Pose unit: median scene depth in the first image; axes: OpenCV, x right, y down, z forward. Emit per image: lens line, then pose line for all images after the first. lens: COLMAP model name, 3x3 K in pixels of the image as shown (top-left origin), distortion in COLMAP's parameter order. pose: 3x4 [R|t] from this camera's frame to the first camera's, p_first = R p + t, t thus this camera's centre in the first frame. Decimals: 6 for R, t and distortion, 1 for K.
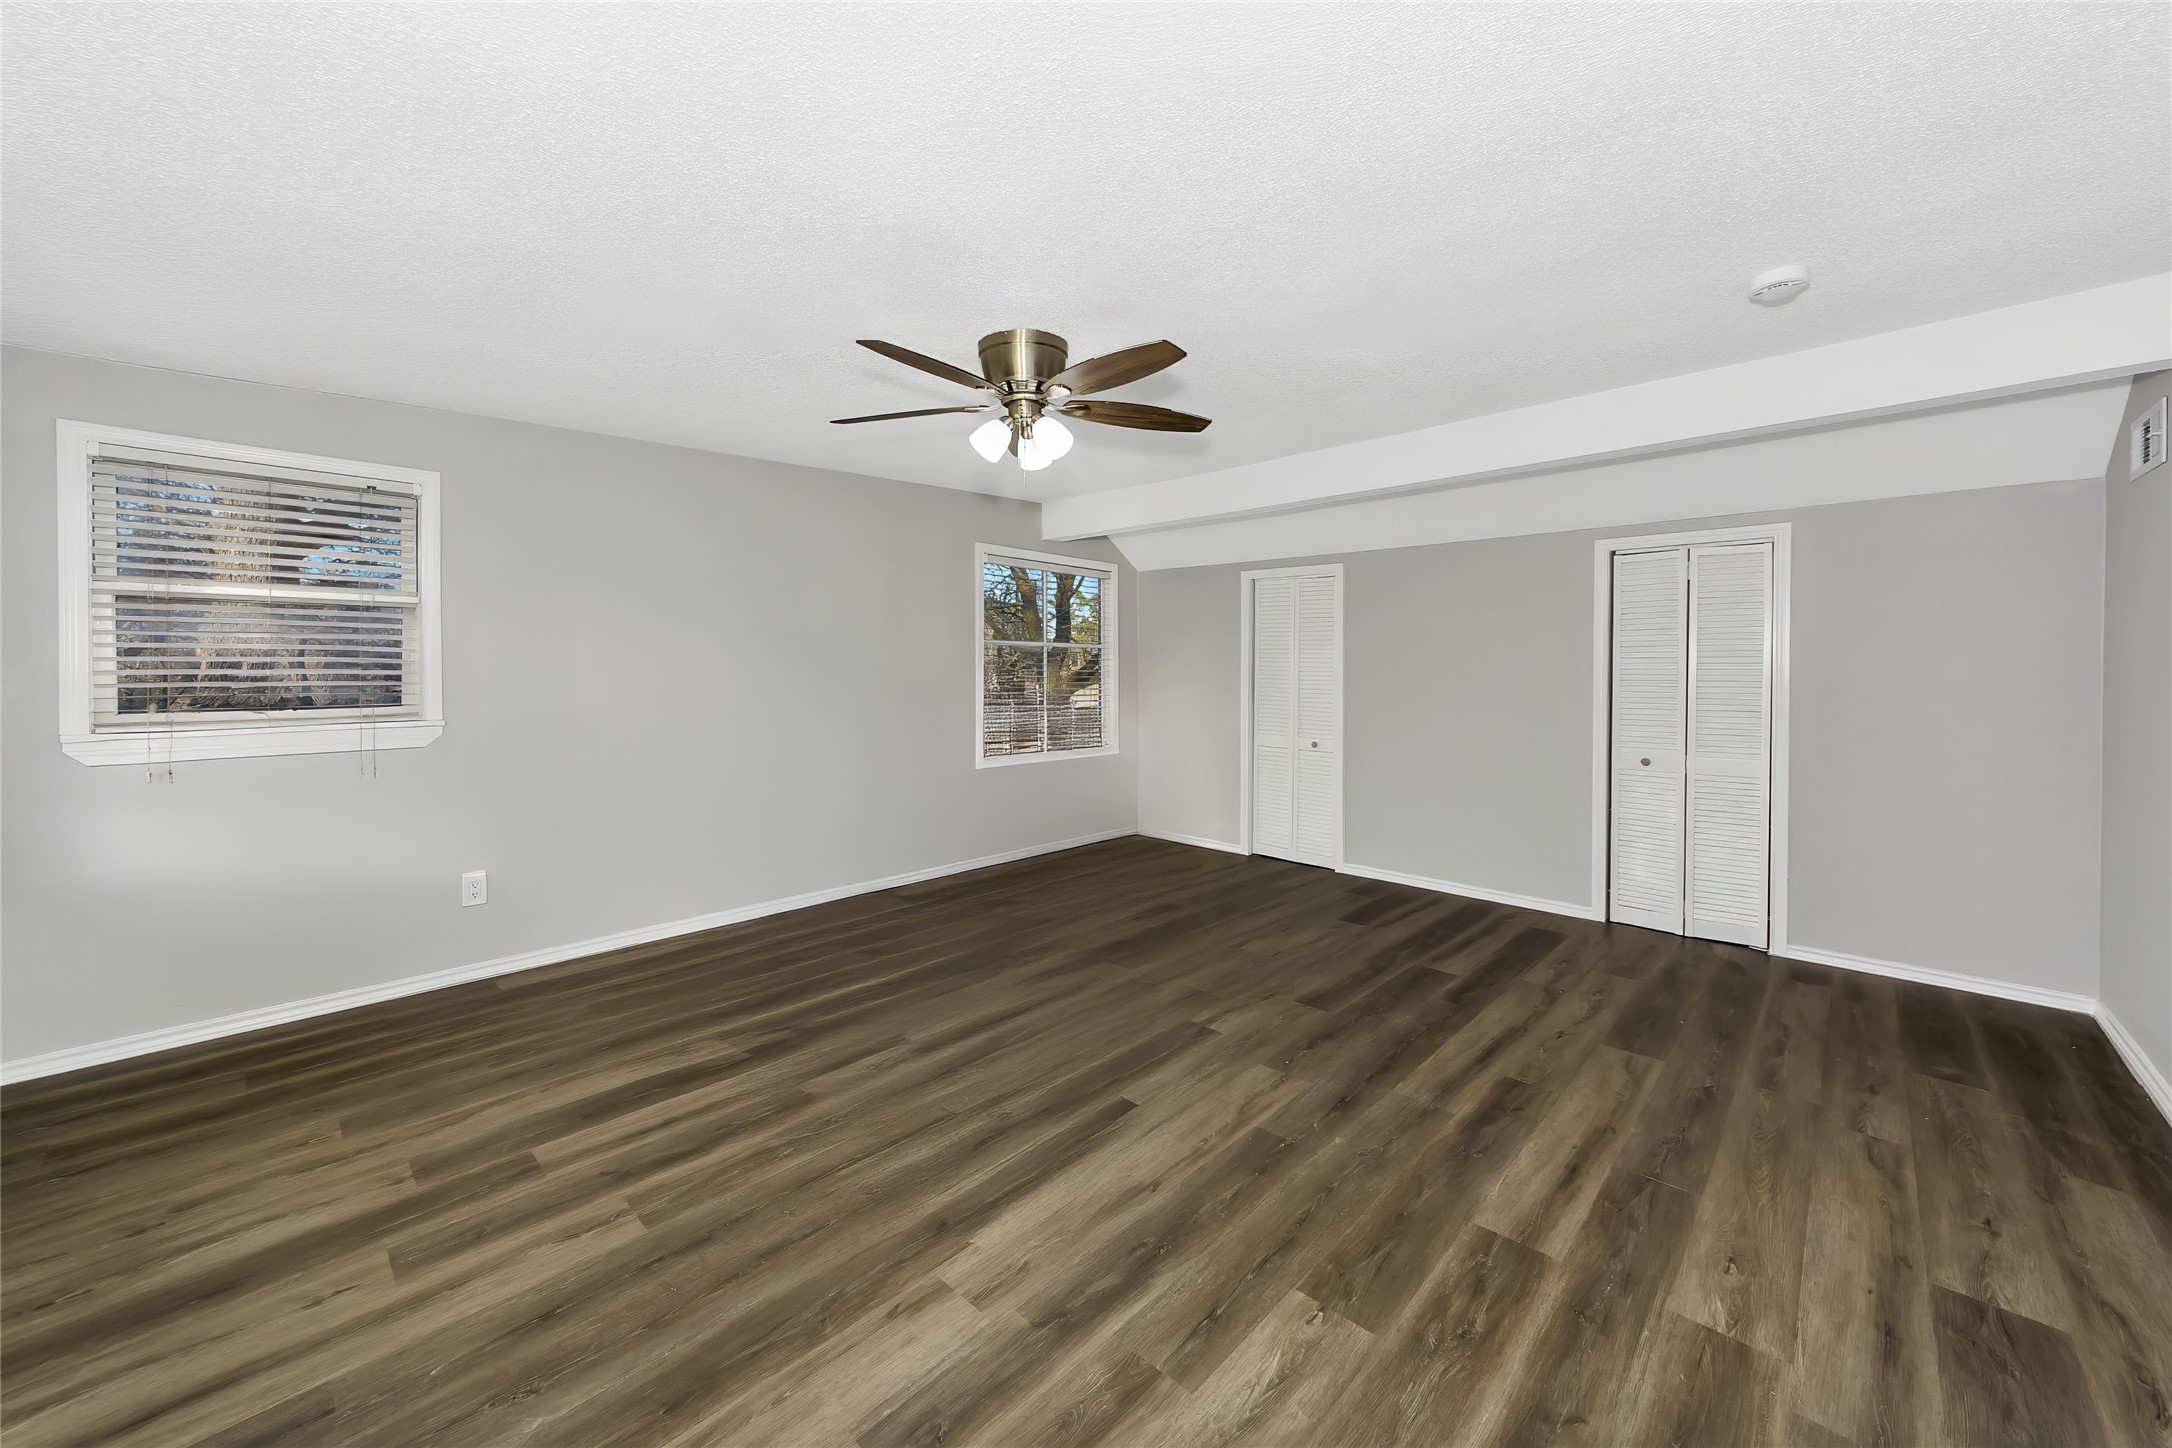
lens RADIAL K [[798.6, 0, 1113.5], [0, 798.6, 672.2], [0, 0, 1]] dist [0.002037, 0.001027]
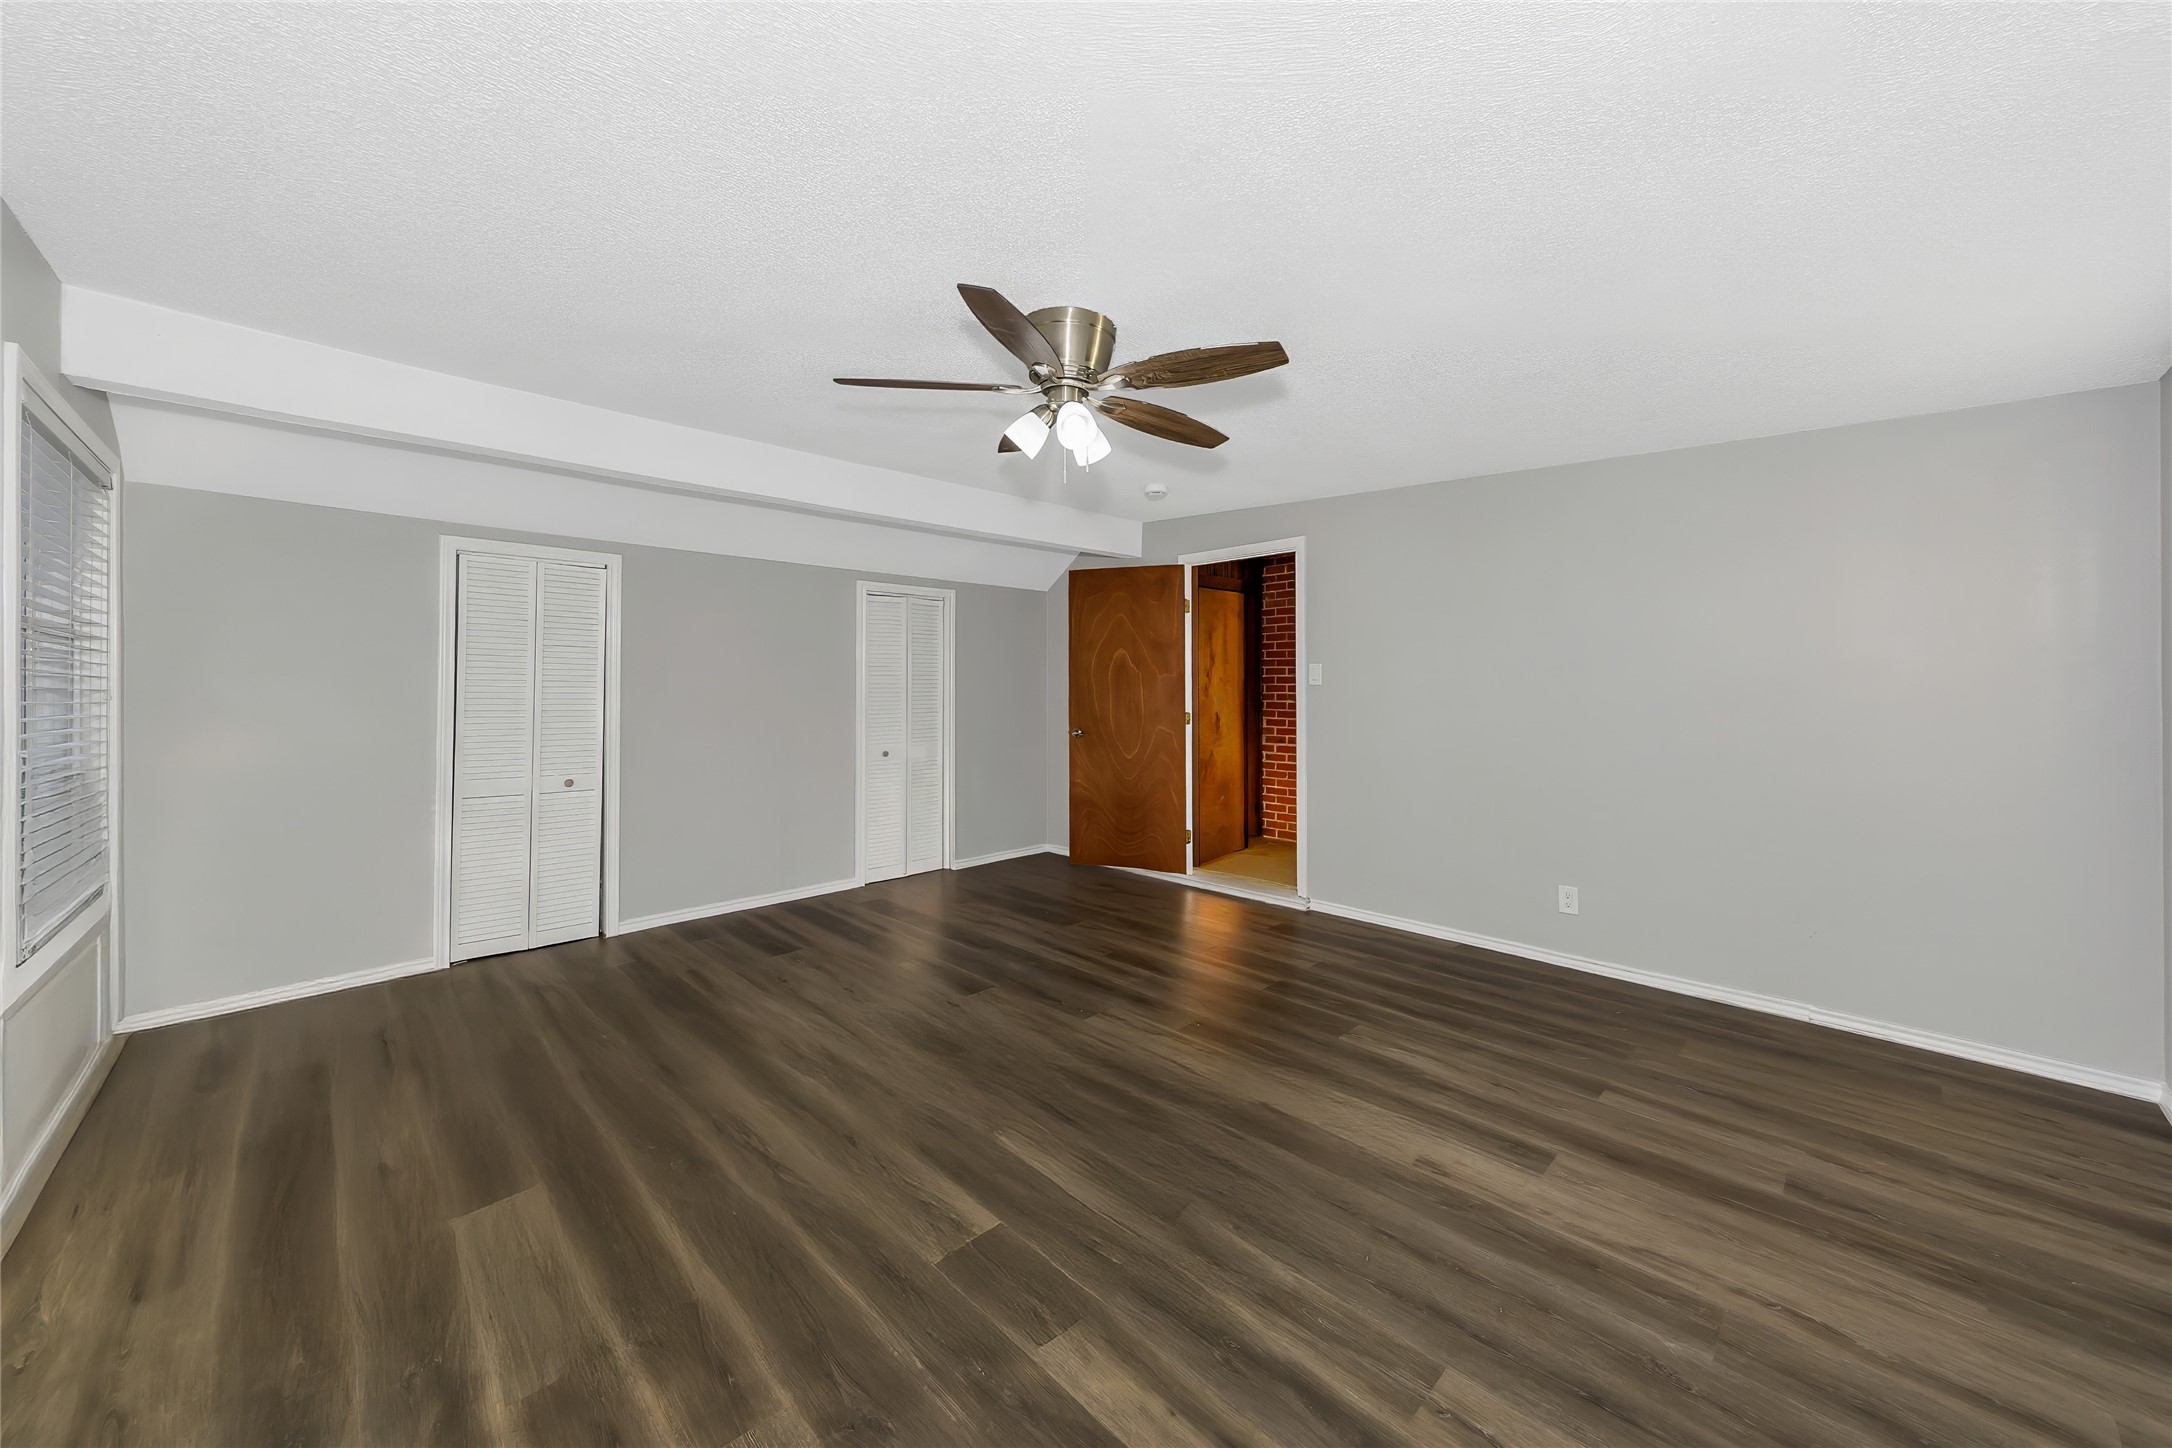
lens RADIAL K [[798.6, 0, 1108.0], [0, 798.6, 683.1], [0, 0, 1]] dist [0.002037, 0.001027]
pose [[0.046457, -0.001878, 0.998919, -1.477920], [0.004324, 0.999989, 0.001679, -0.011267], [-0.998911, 0.004241, 0.046464, 1.359181]]
